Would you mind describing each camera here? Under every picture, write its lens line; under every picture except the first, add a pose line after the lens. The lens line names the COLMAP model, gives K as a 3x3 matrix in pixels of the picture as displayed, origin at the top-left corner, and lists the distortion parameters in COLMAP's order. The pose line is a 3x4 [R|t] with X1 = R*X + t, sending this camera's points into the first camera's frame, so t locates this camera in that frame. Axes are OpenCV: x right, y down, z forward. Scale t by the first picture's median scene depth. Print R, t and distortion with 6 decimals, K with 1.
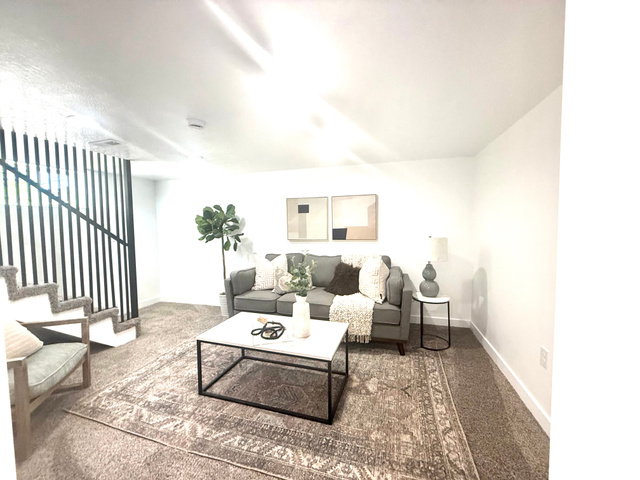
lens RADIAL K [[256.0, 0, 319.9], [0, 256.0, 237.5], [0, 0, 1]] dist [0.000806, 0.000168]
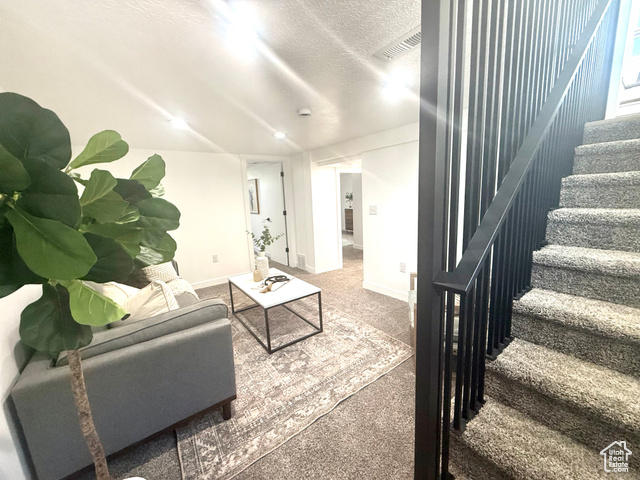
lens RADIAL K [[256.0, 0, 319.5], [0, 256.0, 239.4], [0, 0, 1]] dist [0.000806, 0.000168]
pose [[-0.797283, -0.054259, 0.601162, -0.931853], [0.078186, 0.978277, 0.191990, -0.076925], [-0.598521, 0.200073, -0.775722, 1.474774]]
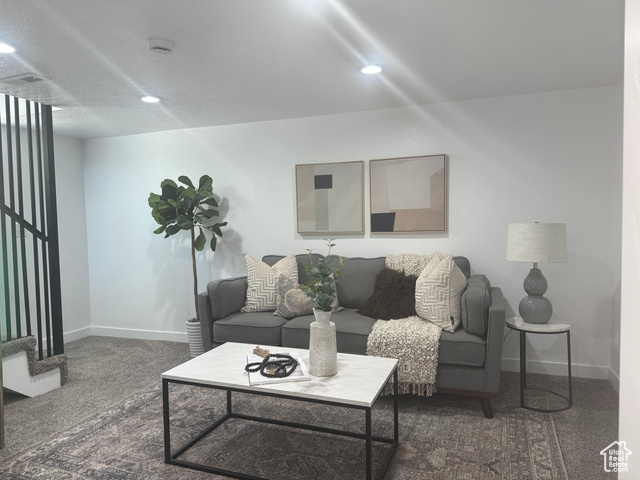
lens RADIAL K [[449.9, 0, 316.5], [0, 449.9, 241.4], [0, 0, 1]] dist [0.022435, -0.017970]
pose [[0.997527, -0.001755, -0.070266, -0.007184], [0.001908, 0.999996, 0.002109, 0.037857], [0.070262, -0.002238, 0.997526, -0.087914]]
